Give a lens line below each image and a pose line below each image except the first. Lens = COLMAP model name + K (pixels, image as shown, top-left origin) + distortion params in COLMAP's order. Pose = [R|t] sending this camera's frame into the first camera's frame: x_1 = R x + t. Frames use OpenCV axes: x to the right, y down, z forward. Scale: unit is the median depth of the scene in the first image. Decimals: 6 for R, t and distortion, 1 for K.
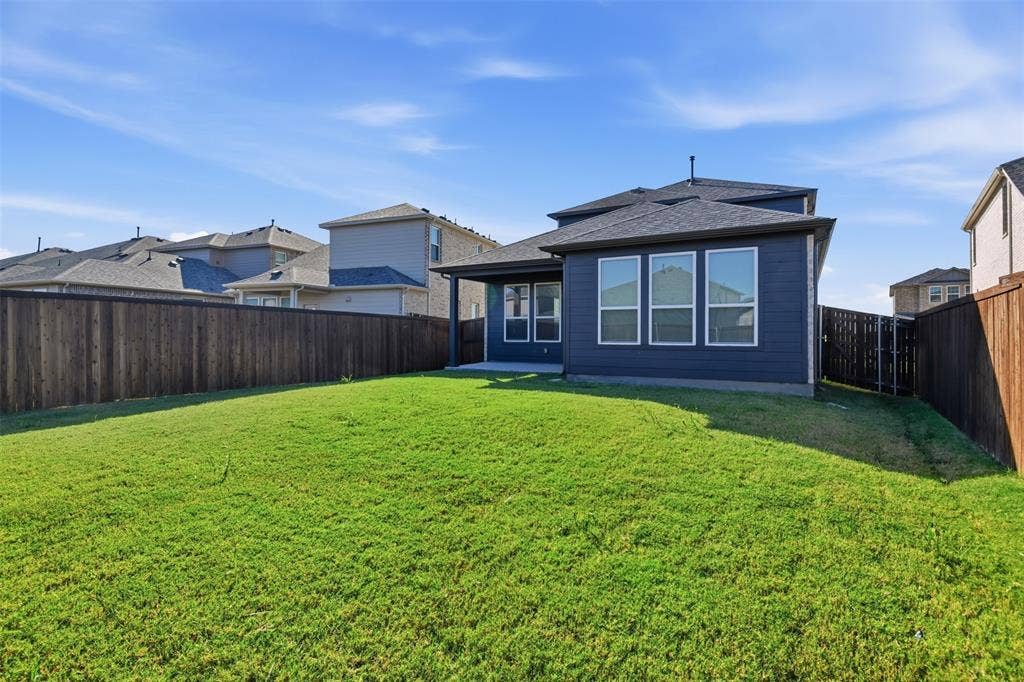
lens RADIAL K [[513.9, 0, 506.0], [0, 513.9, 335.9], [0, 0, 1]] dist [0.001259, -0.001080]
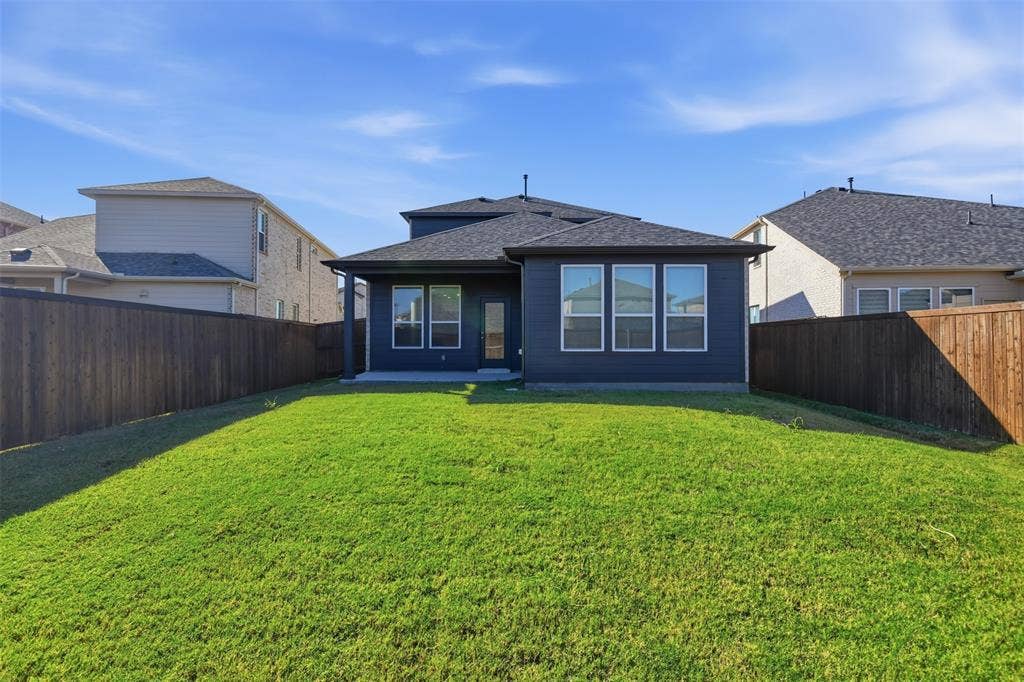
lens RADIAL K [[497.5, 0, 506.2], [0, 497.5, 333.8], [0, 0, 1]] dist [-0.004199, -0.001679]
pose [[0.874243, 0.001020, 0.485488, -0.375680], [0.003508, 0.999958, -0.008420, -0.009554], [-0.485477, 0.009064, 0.874203, 0.214778]]
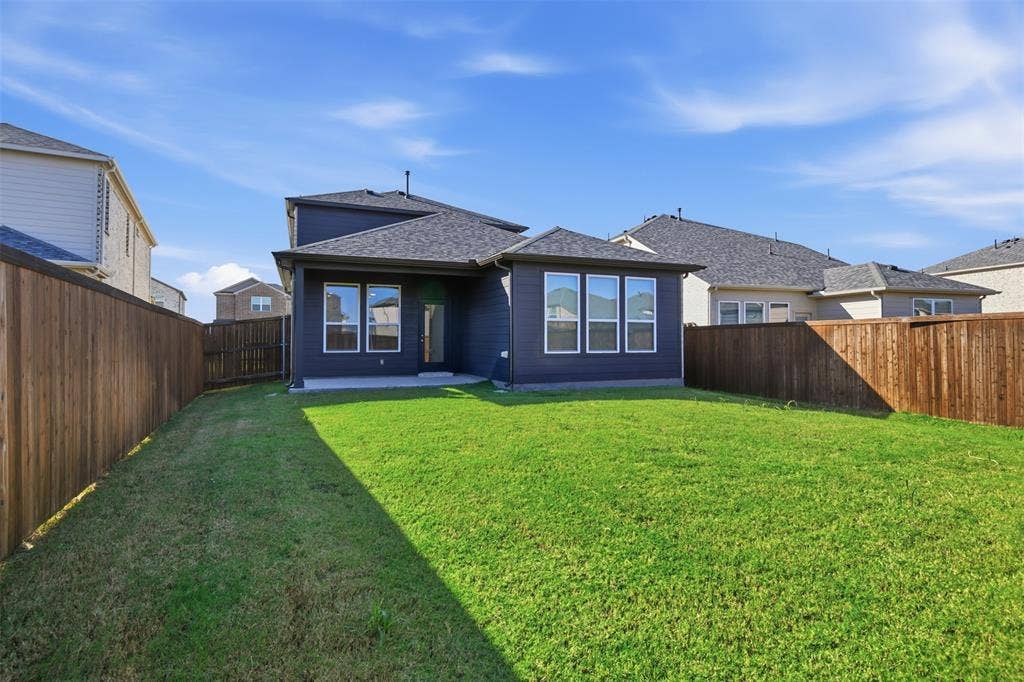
lens RADIAL K [[513.9, 0, 506.0], [0, 513.9, 335.9], [0, 0, 1]] dist [0.001259, -0.001080]
pose [[0.613567, 0.002694, 0.789638, -0.696173], [0.003641, 0.999974, -0.006240, -0.013352], [-0.789634, 0.006704, 0.613541, 0.416488]]
